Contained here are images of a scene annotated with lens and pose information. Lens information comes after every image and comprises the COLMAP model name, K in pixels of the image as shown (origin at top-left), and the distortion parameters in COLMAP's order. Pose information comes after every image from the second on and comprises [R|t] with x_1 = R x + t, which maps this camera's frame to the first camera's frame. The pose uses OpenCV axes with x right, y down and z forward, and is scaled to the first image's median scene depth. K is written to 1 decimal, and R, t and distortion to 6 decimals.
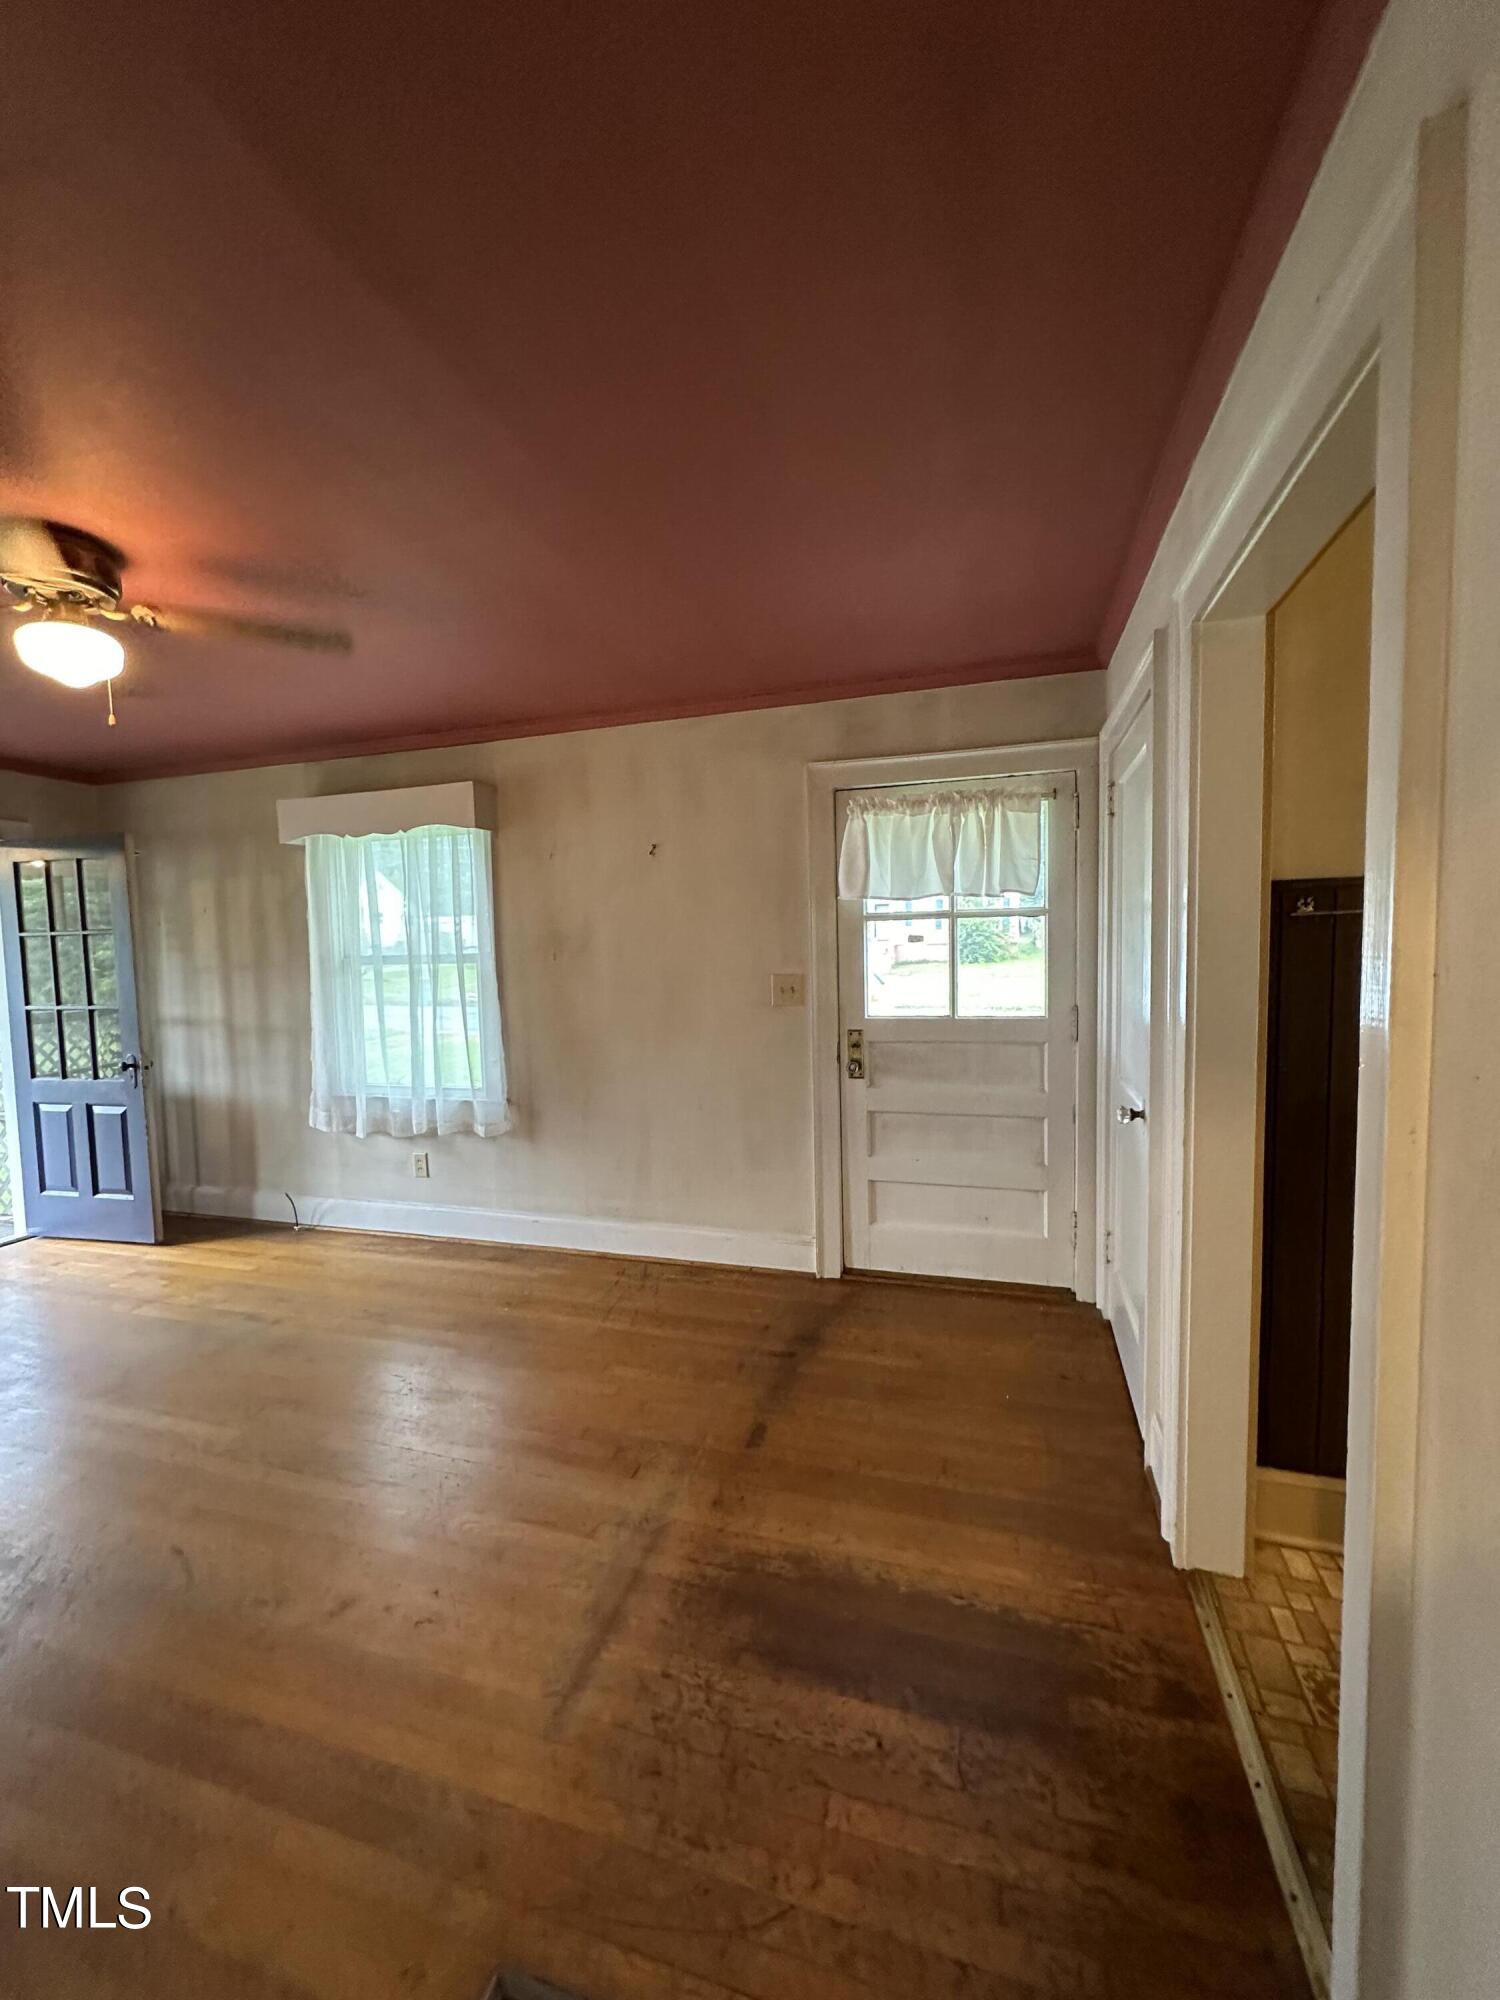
lens RADIAL K [[793.4, 0, 753.6], [0, 793.4, 1000.6], [0, 0, 1]] dist [-0.002828, 0.000584]
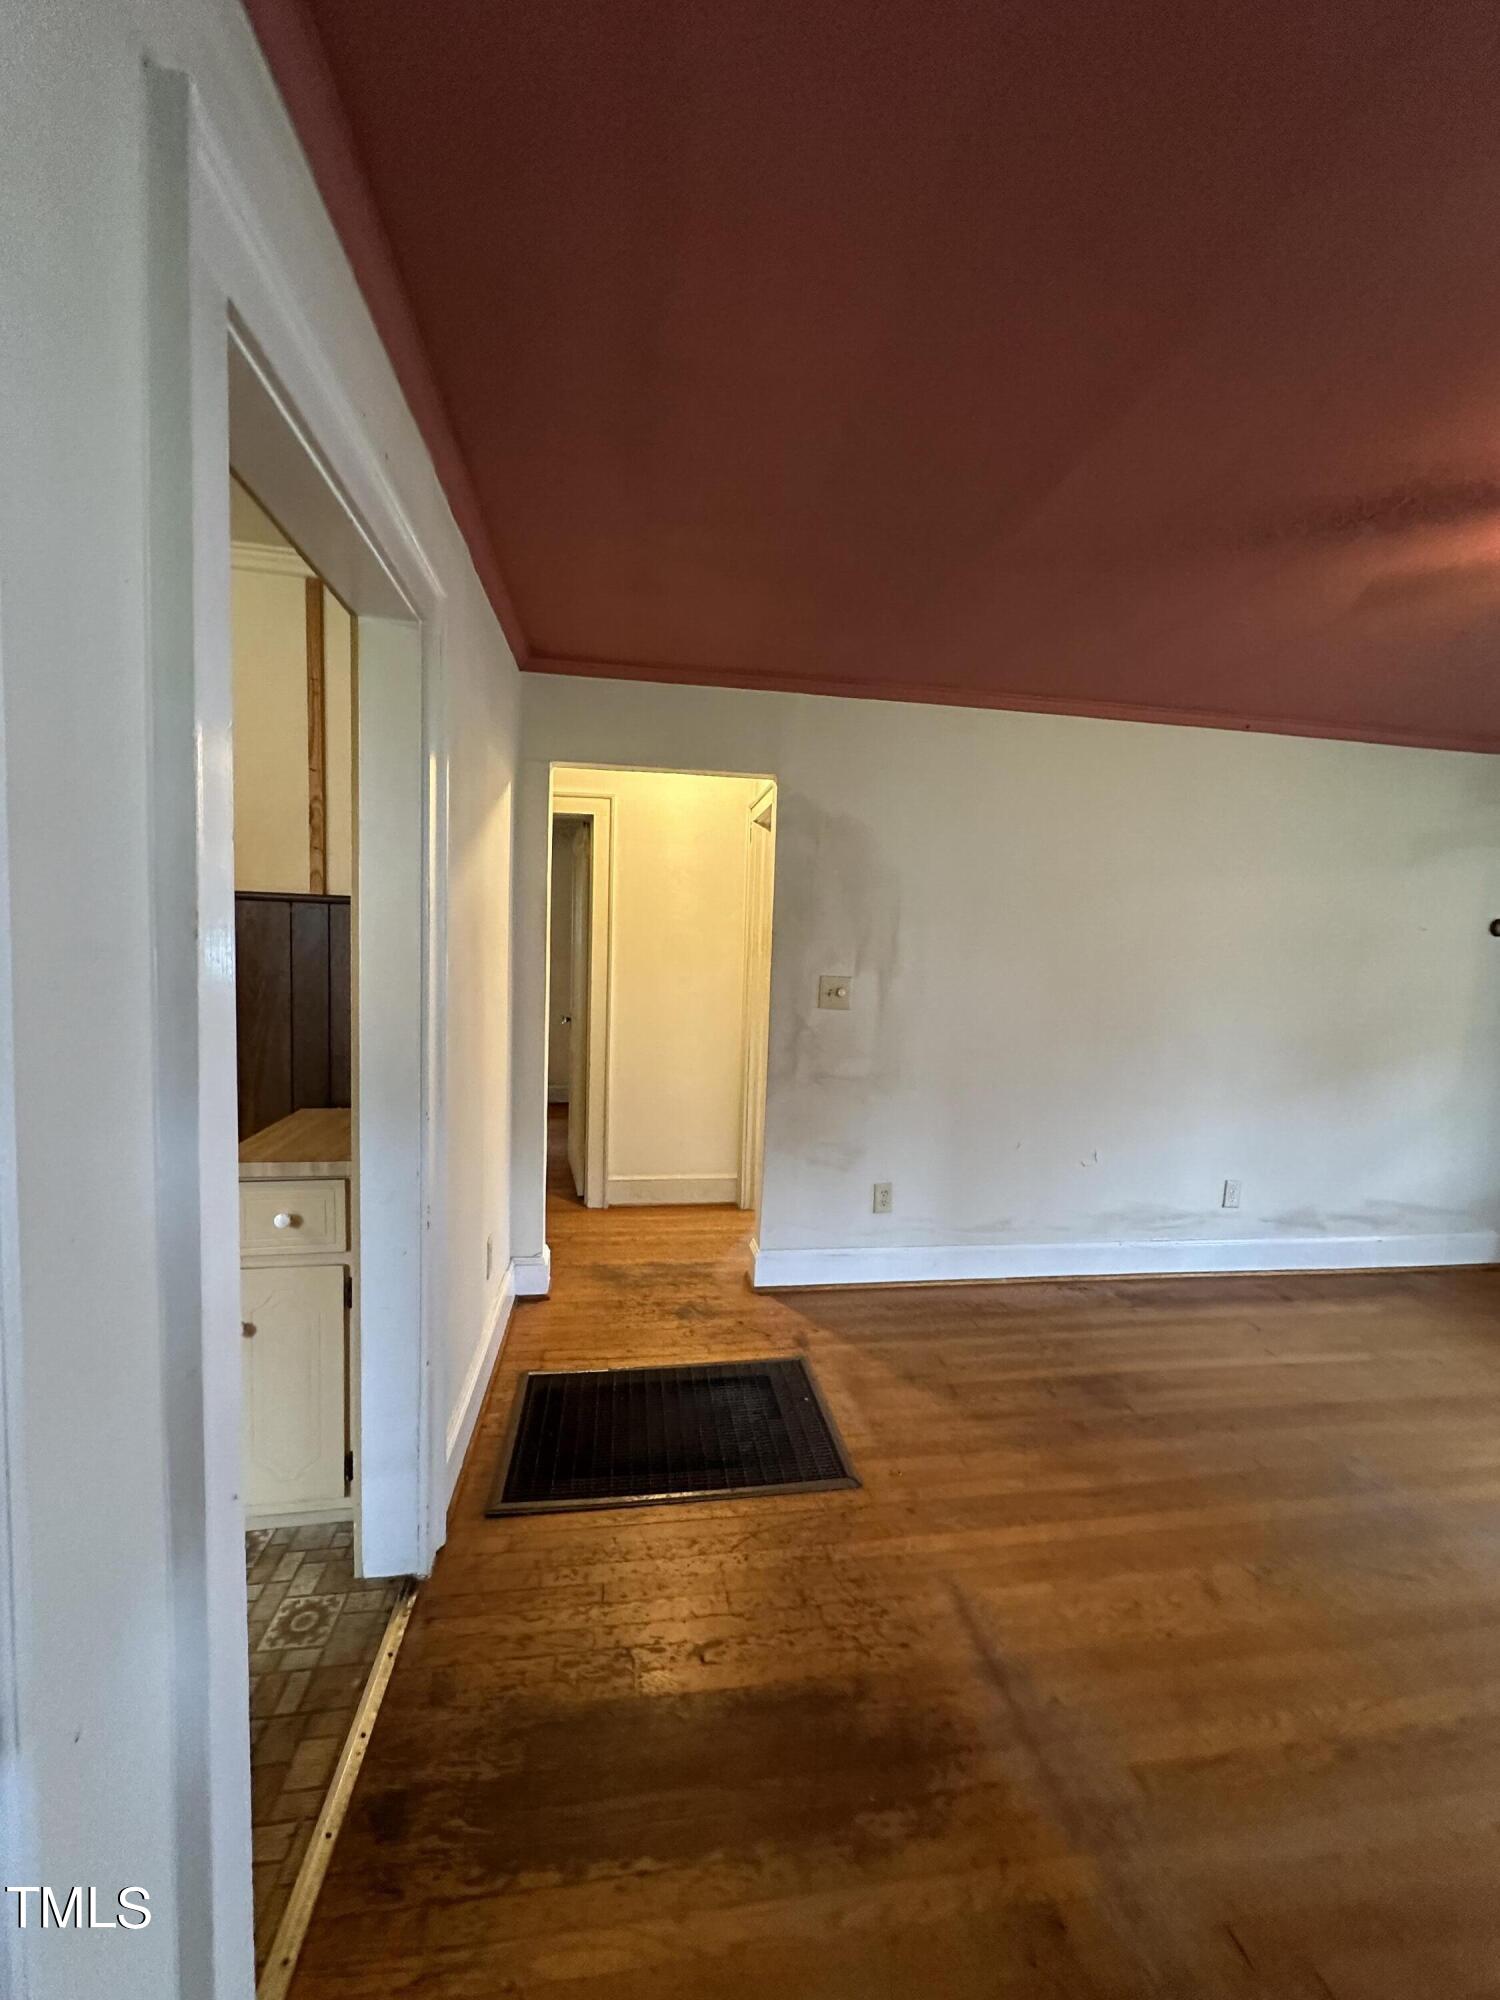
lens RADIAL K [[793.4, 0, 753.6], [0, 793.4, 1000.6], [0, 0, 1]] dist [-0.002828, 0.000584]
pose [[-0.903397, 0.019360, -0.428367, 0.224500], [-0.041495, 0.990345, 0.132268, -0.059851], [0.426792, 0.137266, -0.893872, 0.768073]]
